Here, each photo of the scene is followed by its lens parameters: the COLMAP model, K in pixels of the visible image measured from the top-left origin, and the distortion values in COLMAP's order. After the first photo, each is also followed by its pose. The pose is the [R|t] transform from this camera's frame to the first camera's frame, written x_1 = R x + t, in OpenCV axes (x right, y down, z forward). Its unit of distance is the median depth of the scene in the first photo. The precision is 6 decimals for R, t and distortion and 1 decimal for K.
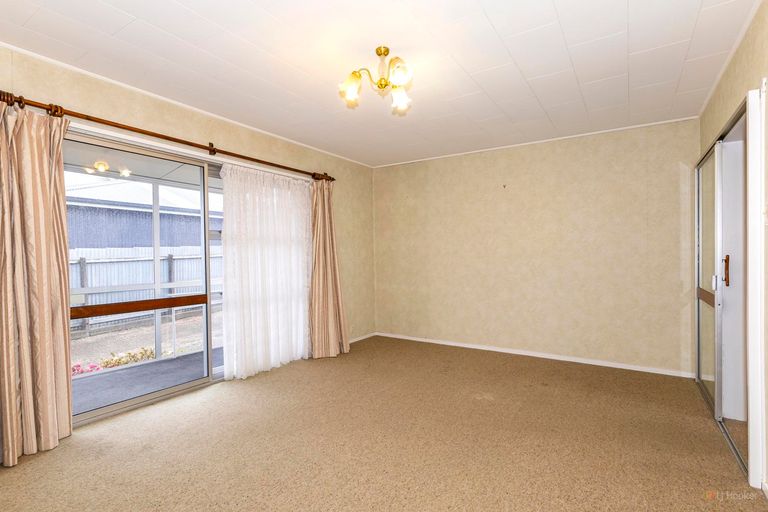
lens RADIAL K [[372.3, 0, 383.7], [0, 372.3, 255.2], [0, 0, 1]] dist [0.003370, 0.000153]
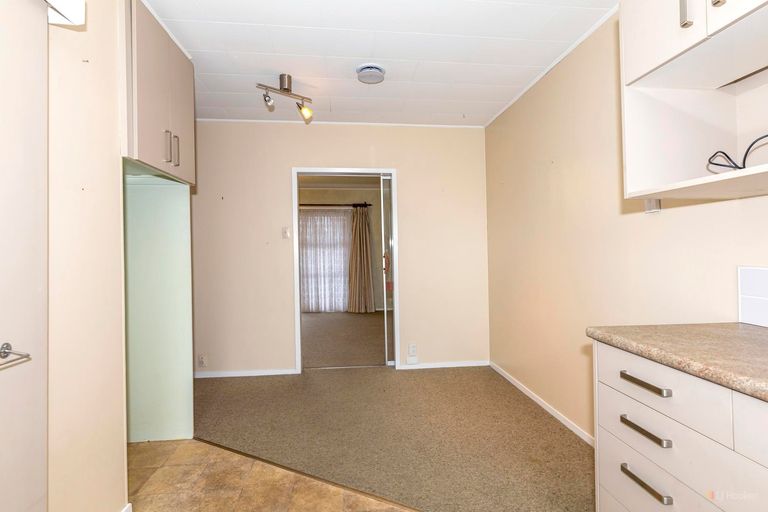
lens RADIAL K [[372.3, 0, 384.3], [0, 372.3, 253.1], [0, 0, 1]] dist [0.003370, 0.000153]
pose [[0.634441, -0.003550, -0.772963, 1.257312], [-0.011177, 0.999843, -0.013766, 0.024639], [0.772890, 0.017373, 0.634302, 0.043246]]
